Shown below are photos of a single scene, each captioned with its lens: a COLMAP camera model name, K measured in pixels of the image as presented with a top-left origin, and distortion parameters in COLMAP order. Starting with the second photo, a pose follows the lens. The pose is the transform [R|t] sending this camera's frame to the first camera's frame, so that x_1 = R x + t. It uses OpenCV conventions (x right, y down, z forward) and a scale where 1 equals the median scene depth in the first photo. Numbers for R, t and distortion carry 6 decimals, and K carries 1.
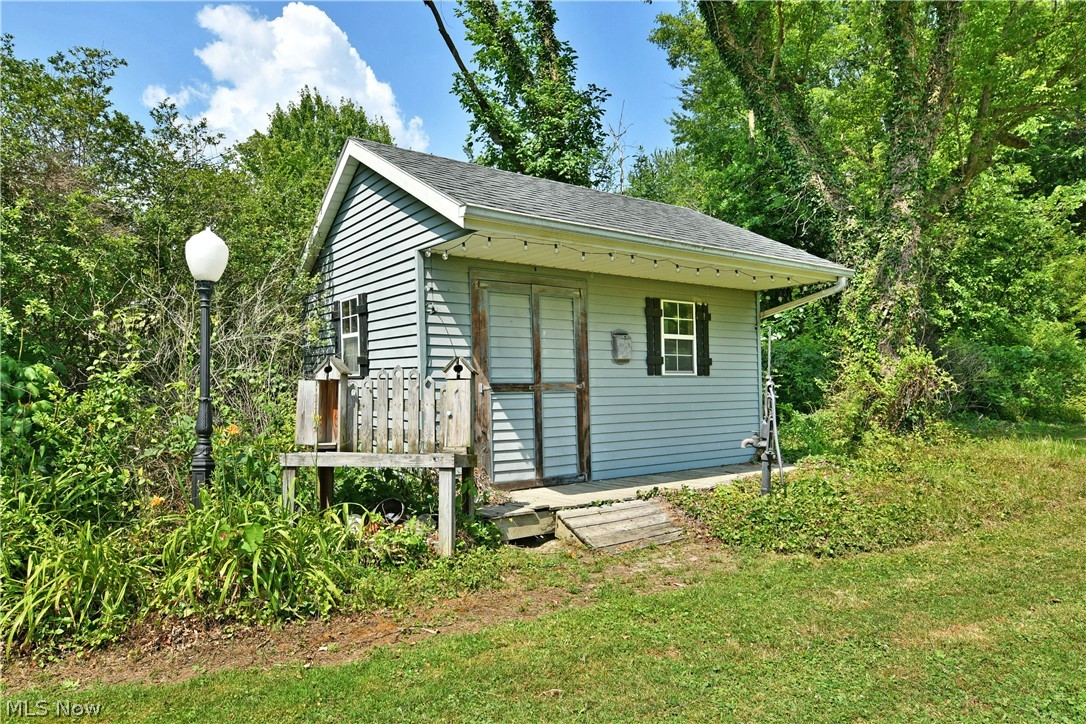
lens RADIAL K [[654.7, 0, 542.0], [0, 654.7, 361.5], [0, 0, 1]] dist [-0.020372, -0.006591]
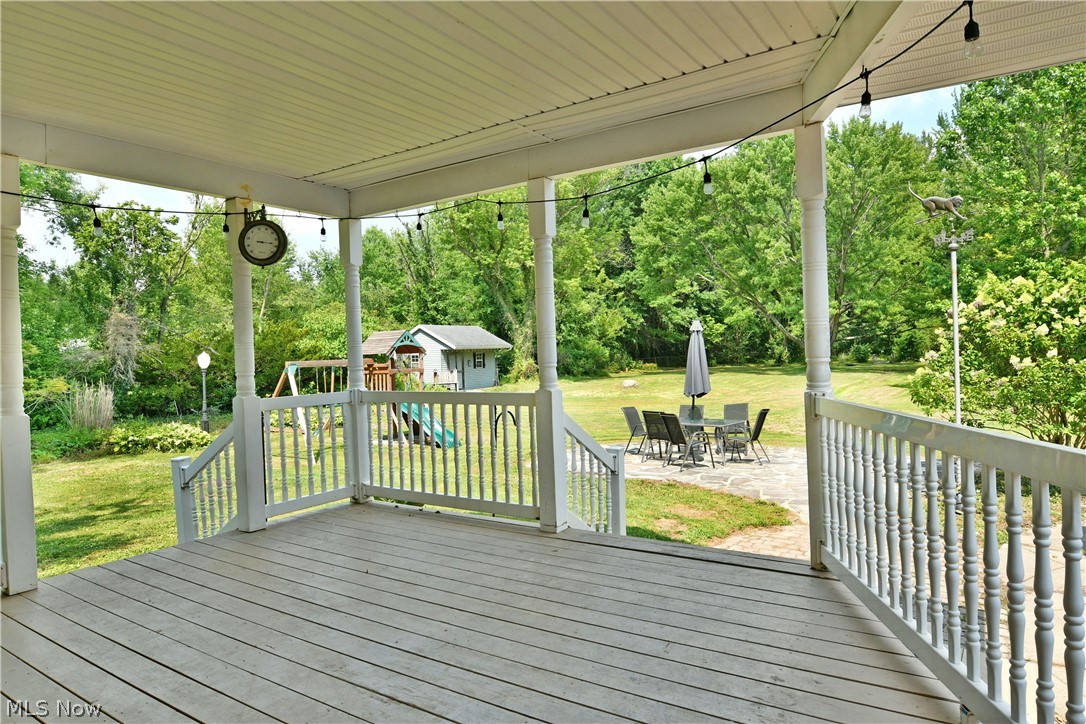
lens RADIAL K [[654.7, 0, 541.1], [0, 654.7, 358.9], [0, 0, 1]] dist [-0.020372, -0.006591]
pose [[0.921984, -0.027534, 0.386248, -1.239425], [0.012755, 0.999087, 0.040774, -0.239129], [-0.387018, -0.032666, 0.921493, -3.642224]]
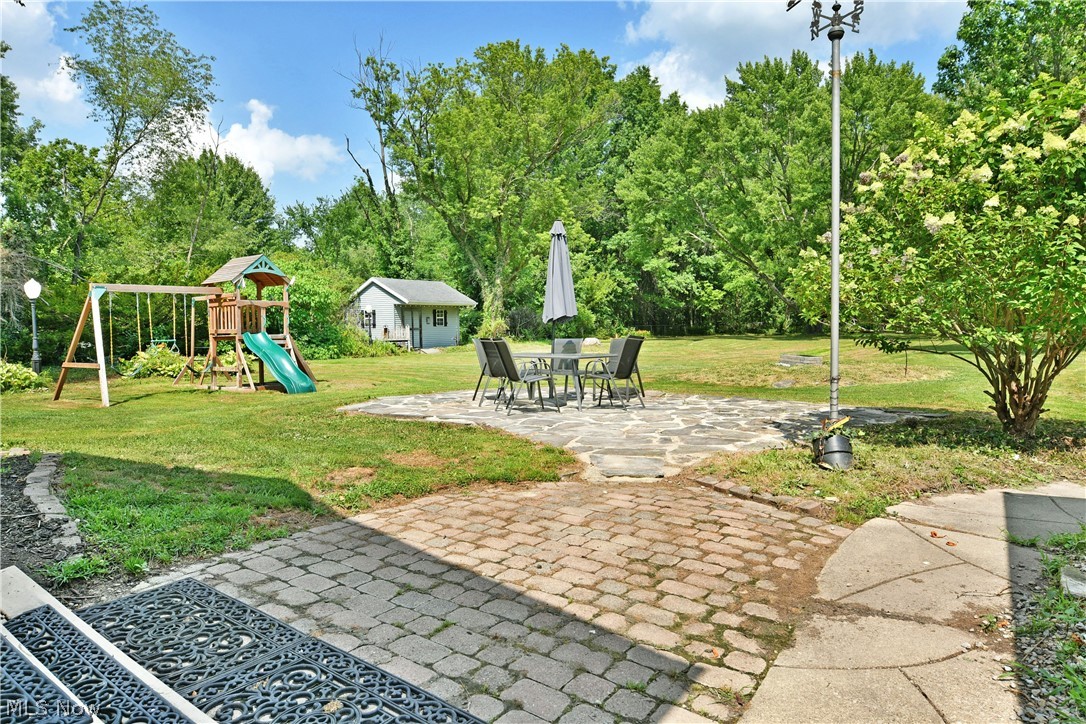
lens RADIAL K [[654.7, 0, 541.2], [0, 654.7, 357.8], [0, 0, 1]] dist [-0.020372, -0.006591]
pose [[0.932969, -0.026297, 0.358994, -0.764542], [-0.001595, 0.997016, 0.077178, -0.111472], [-0.359952, -0.072578, 0.930143, -3.456187]]
